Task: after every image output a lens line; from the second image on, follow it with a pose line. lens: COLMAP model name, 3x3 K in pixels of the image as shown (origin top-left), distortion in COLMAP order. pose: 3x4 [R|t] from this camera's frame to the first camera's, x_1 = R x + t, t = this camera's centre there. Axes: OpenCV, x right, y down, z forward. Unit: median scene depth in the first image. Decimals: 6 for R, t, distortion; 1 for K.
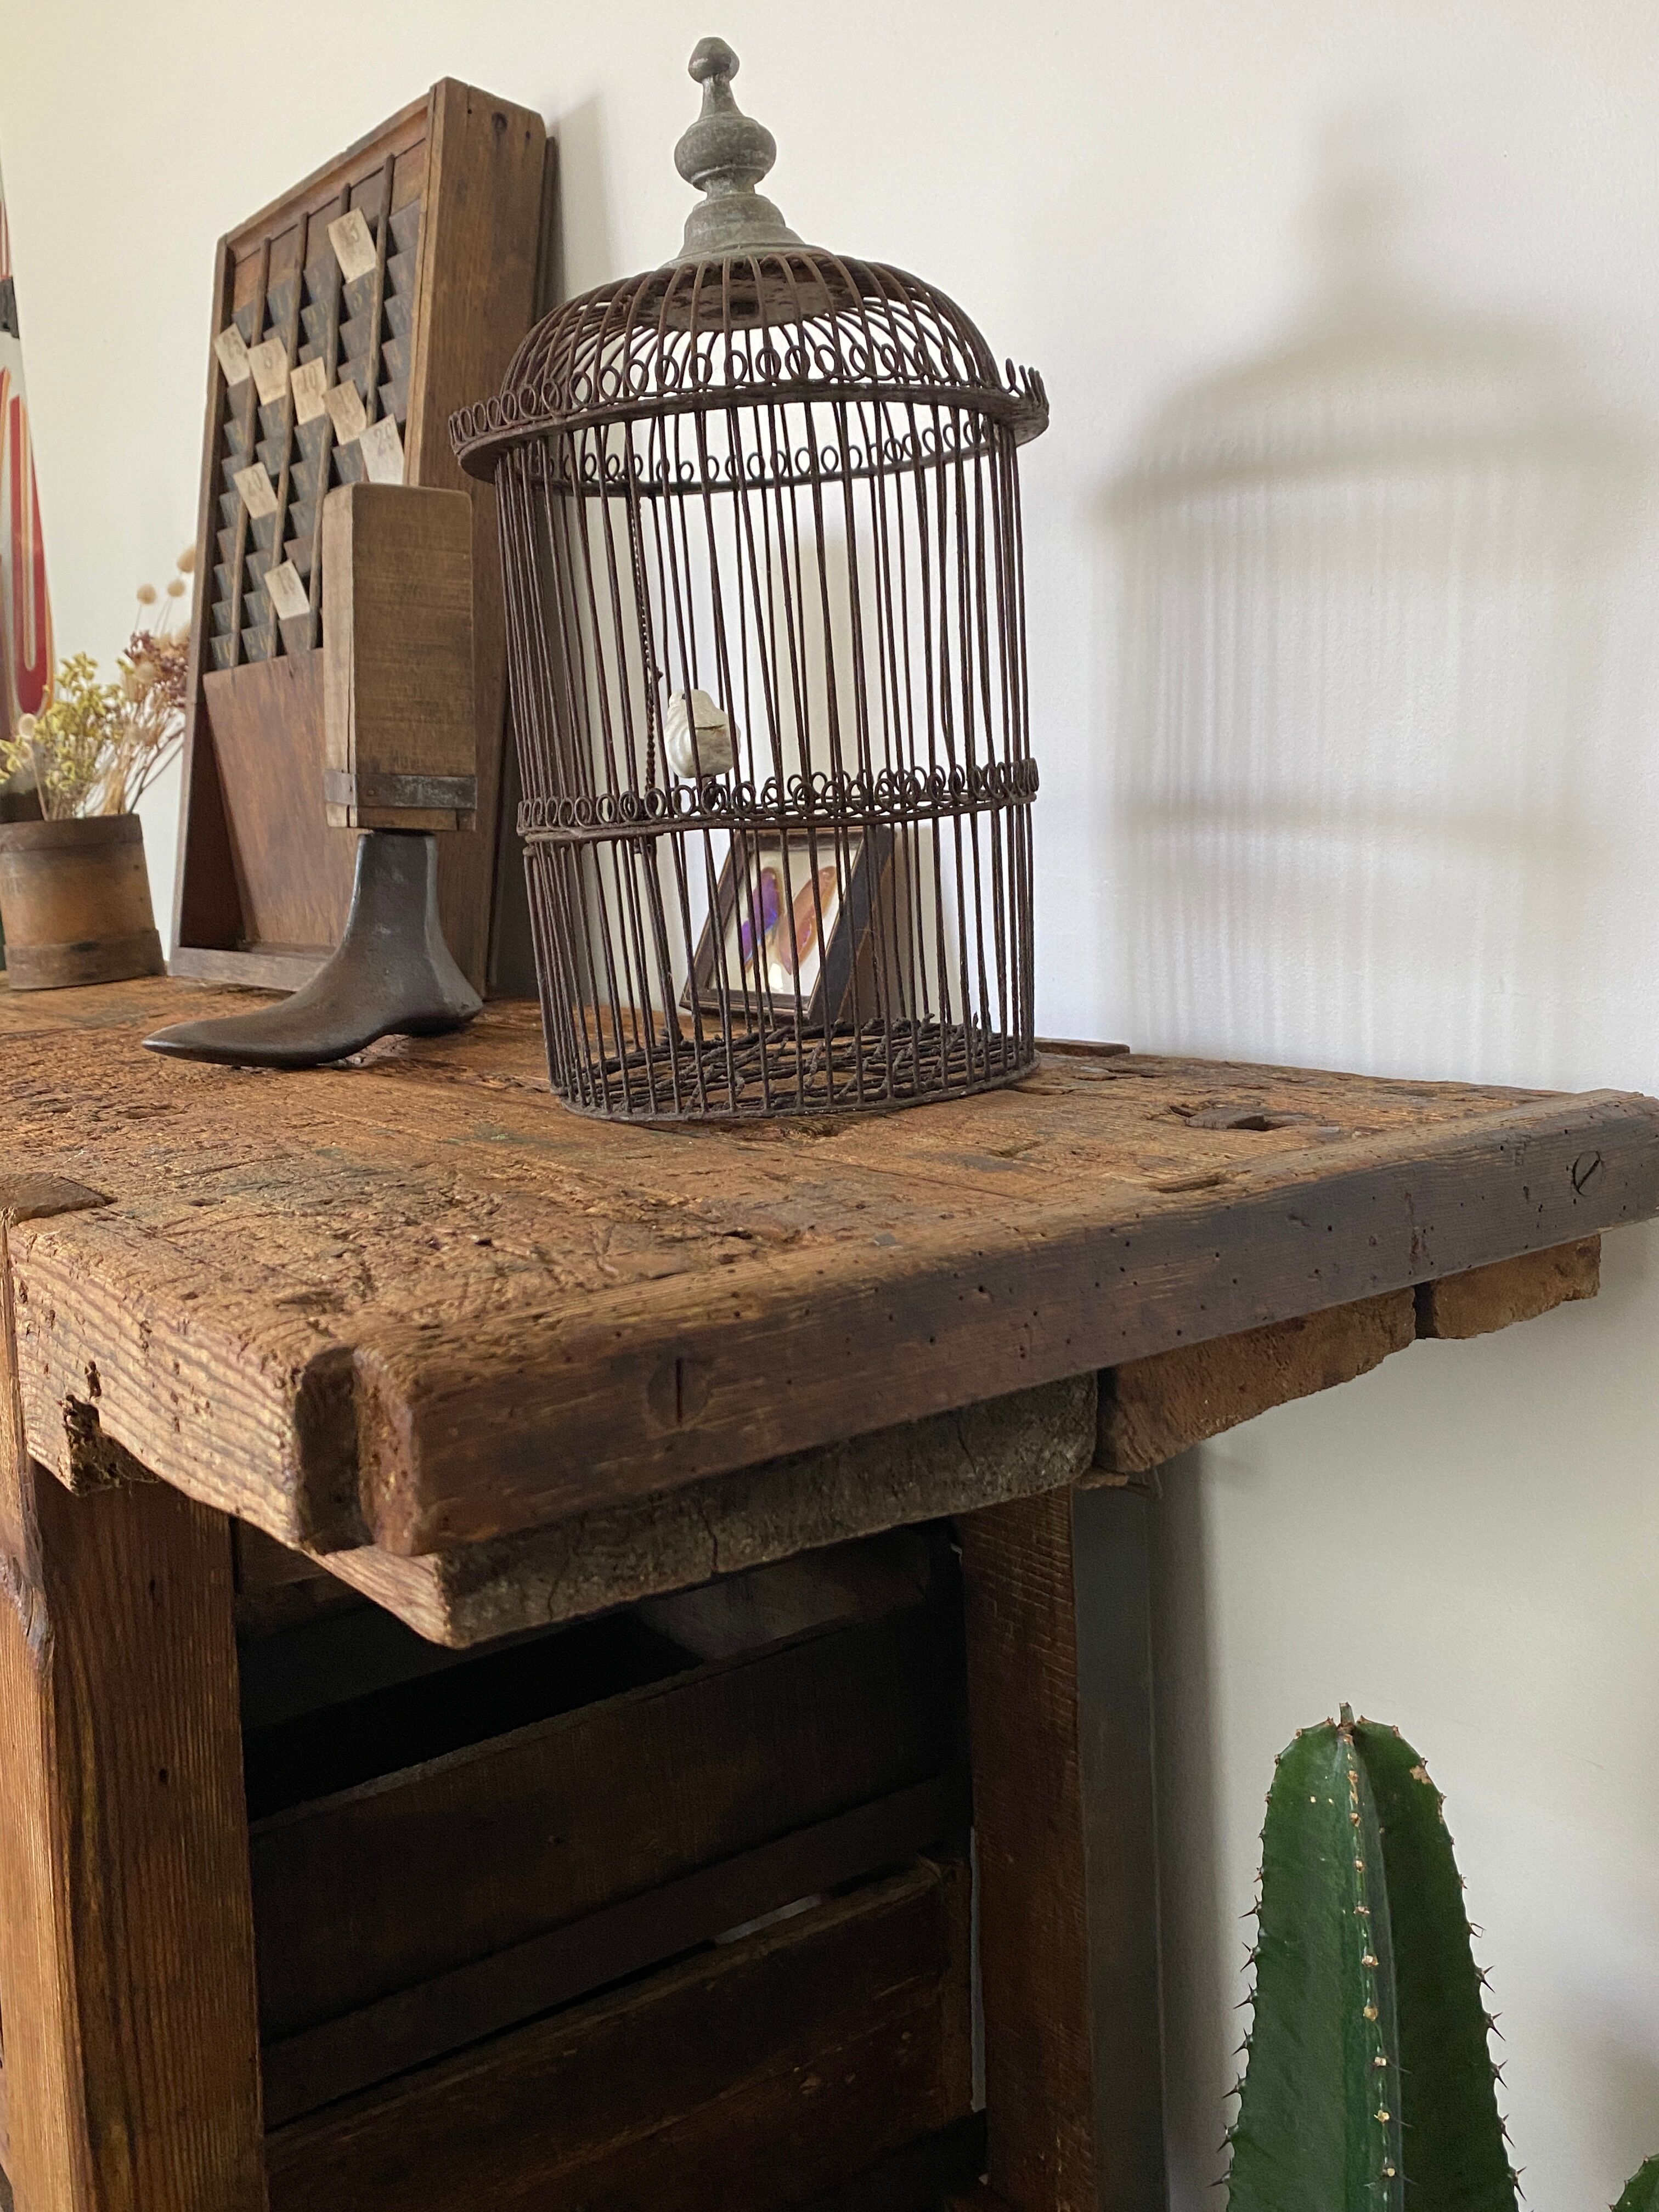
lens RADIAL K [[1938.0, 0, 813.0], [0, 1938.0, 1095.1], [0, 0, 1]] dist [0.013186, -0.013974]
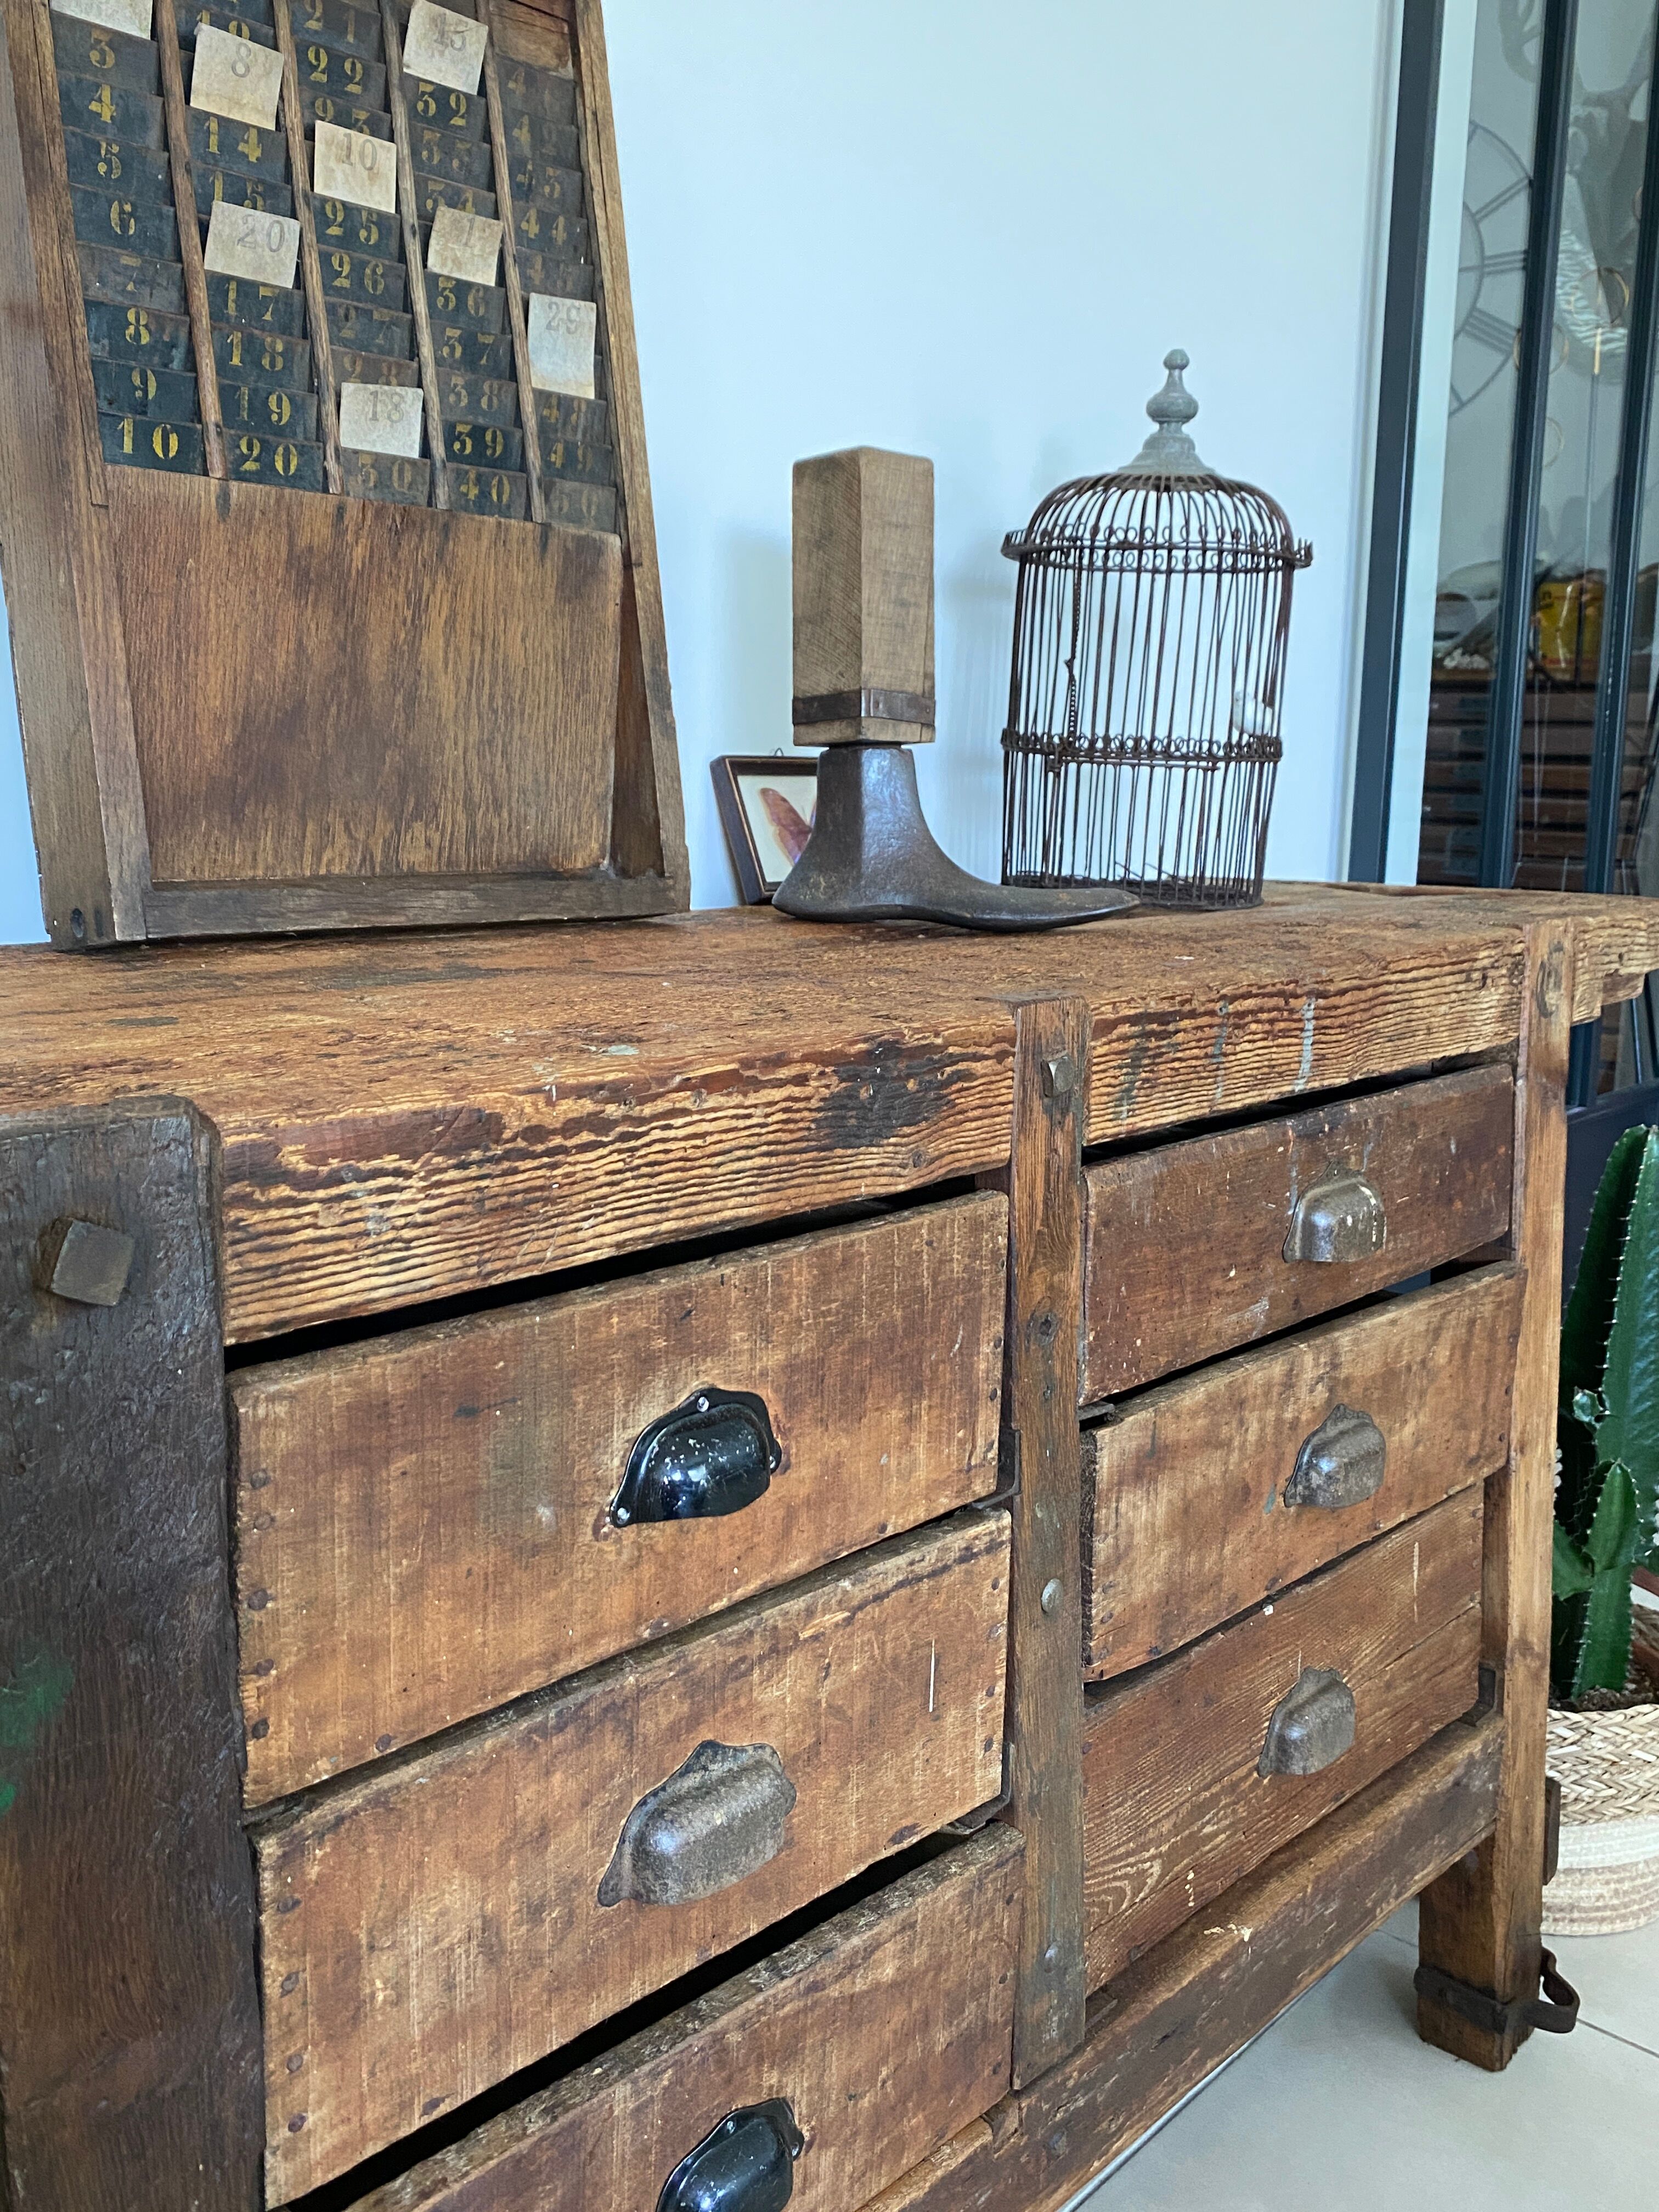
lens RADIAL K [[1931.7, 0, 826.2], [0, 1931.7, 1083.8], [0, 0, 1]] dist [0.086934, -0.198744]
pose [[-0.185463, -0.117142, 0.975644, -1.942631], [0.128725, 0.981417, 0.142305, -0.146766], [-0.974183, 0.151982, -0.166937, 1.755197]]
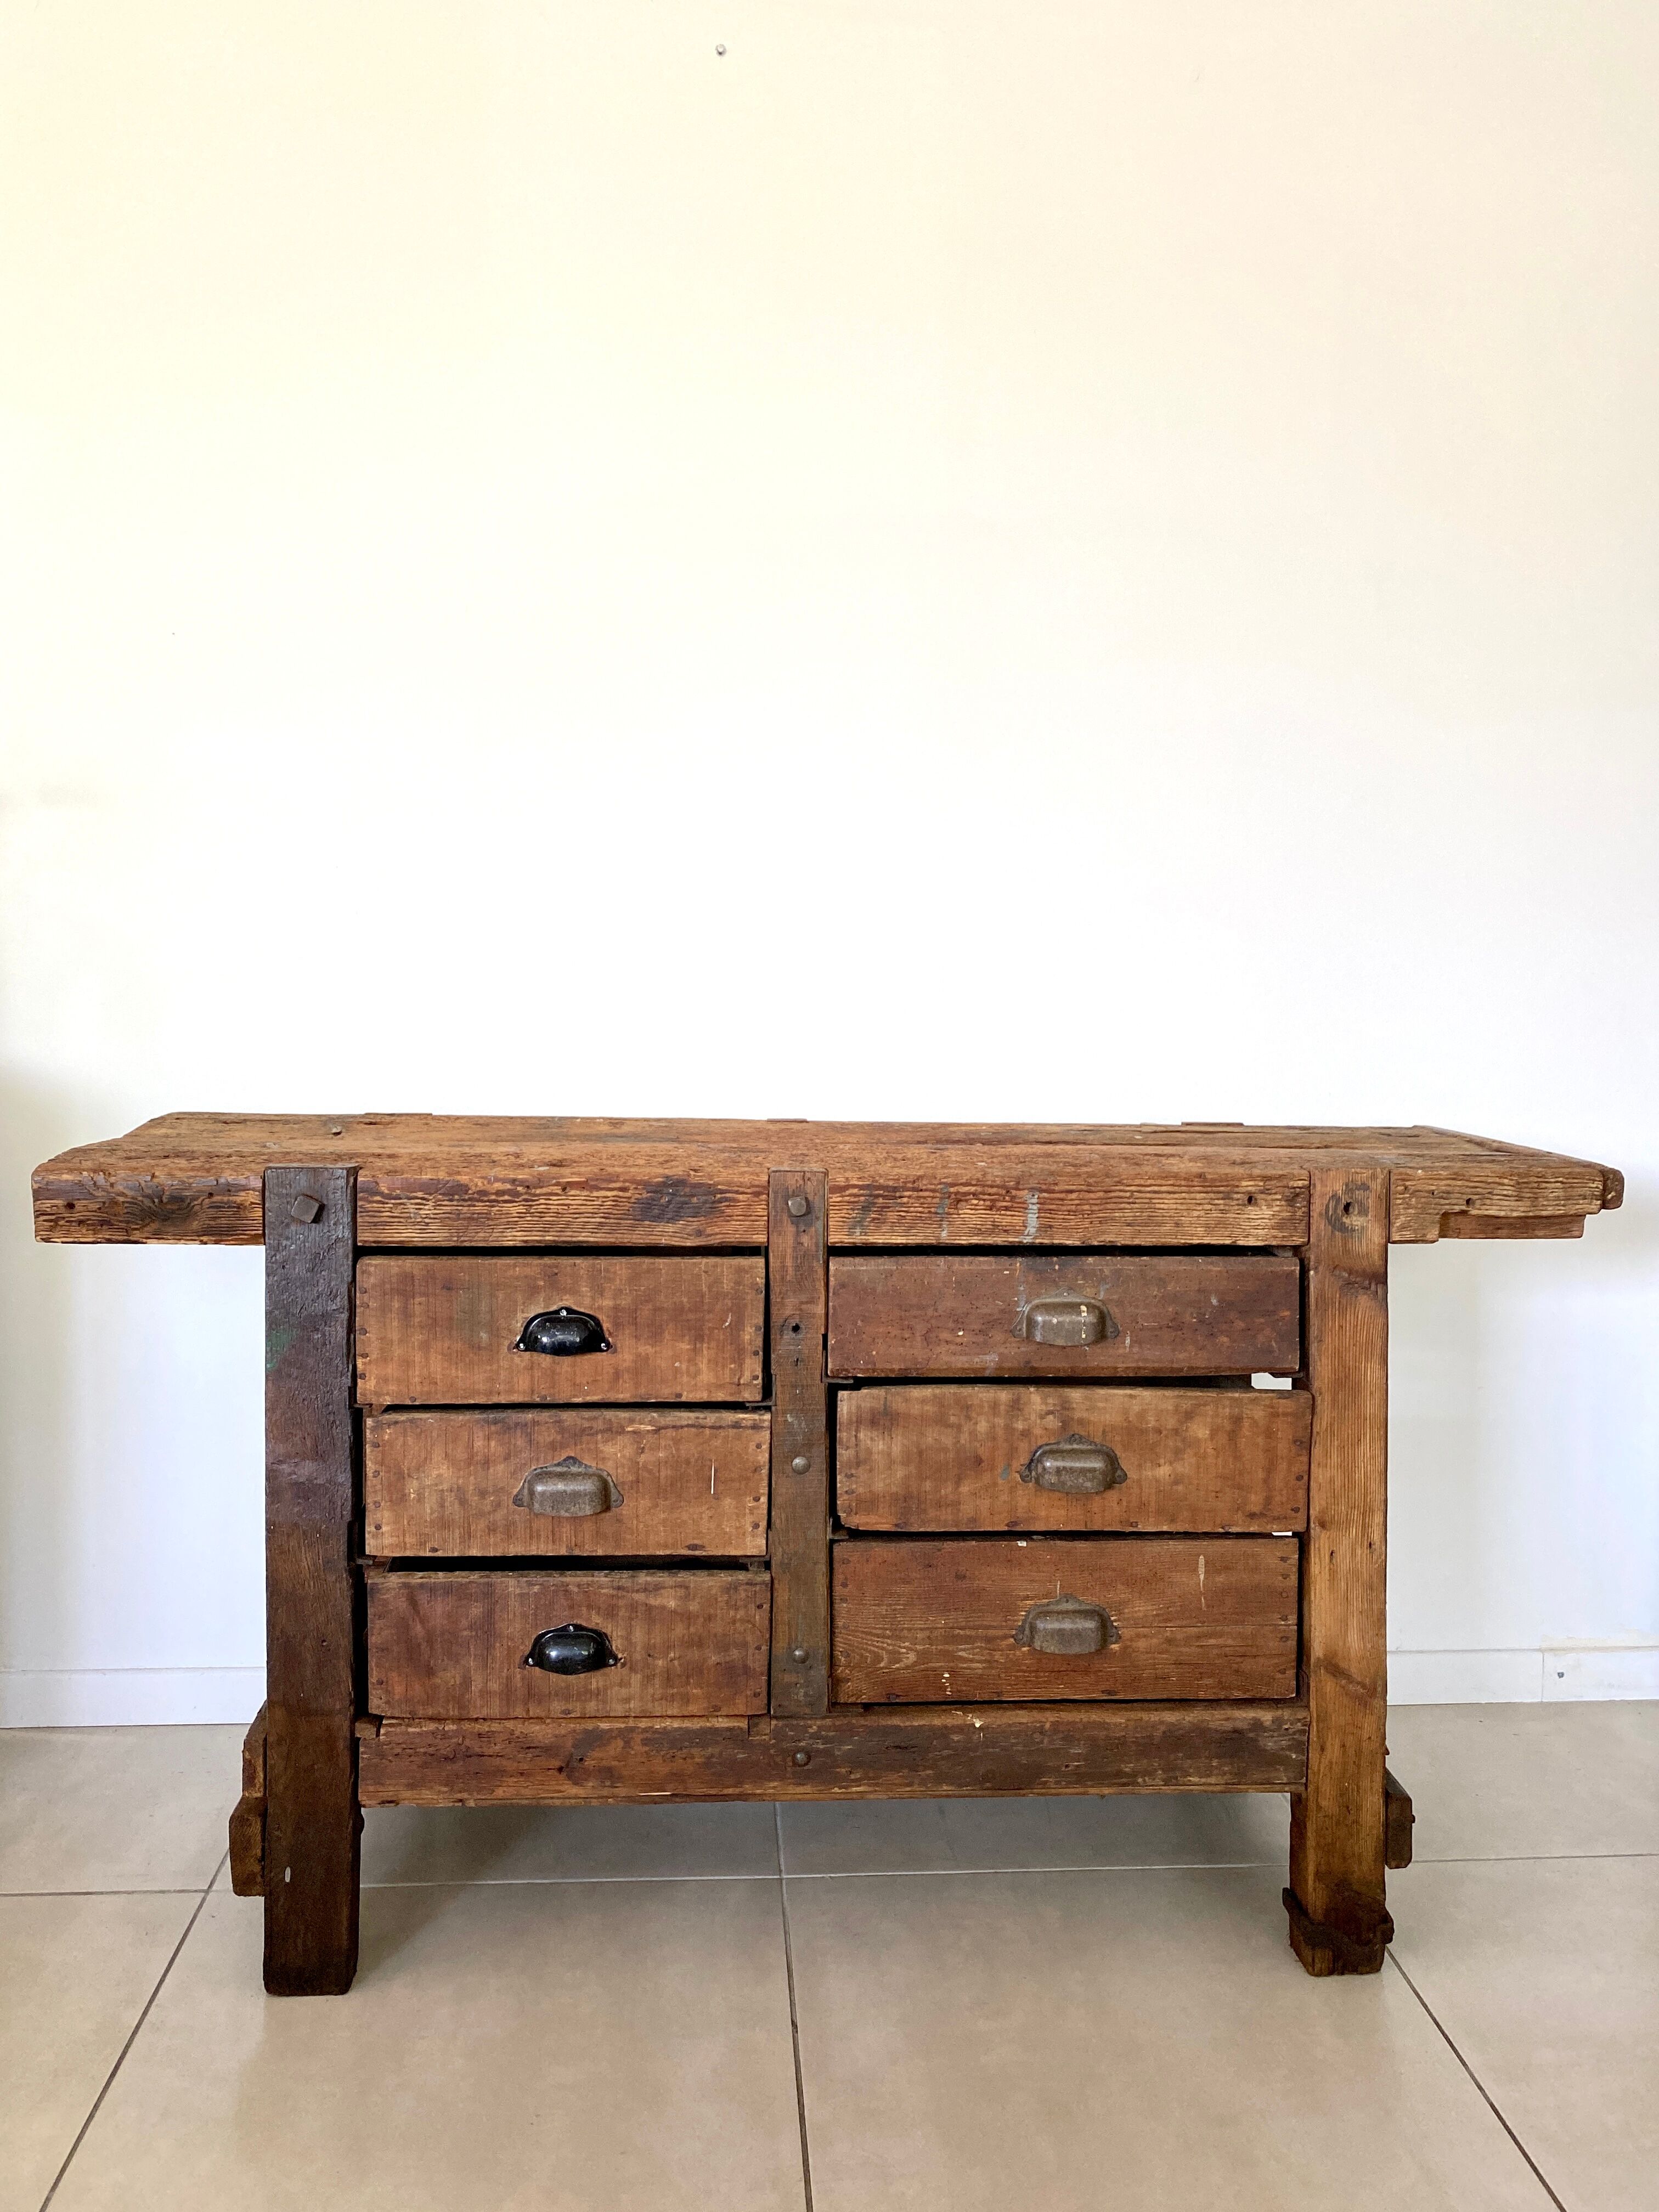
lens RADIAL K [[1719.7, 0, 829.0], [0, 1719.7, 1072.8], [0, 0, 1]] dist [0.160604, -0.470335]
pose [[0.532099, -0.004844, 0.846668, -2.701586], [0.073387, 0.996484, -0.040419, -0.044811], [-0.843496, 0.083641, 0.530583, 0.155622]]
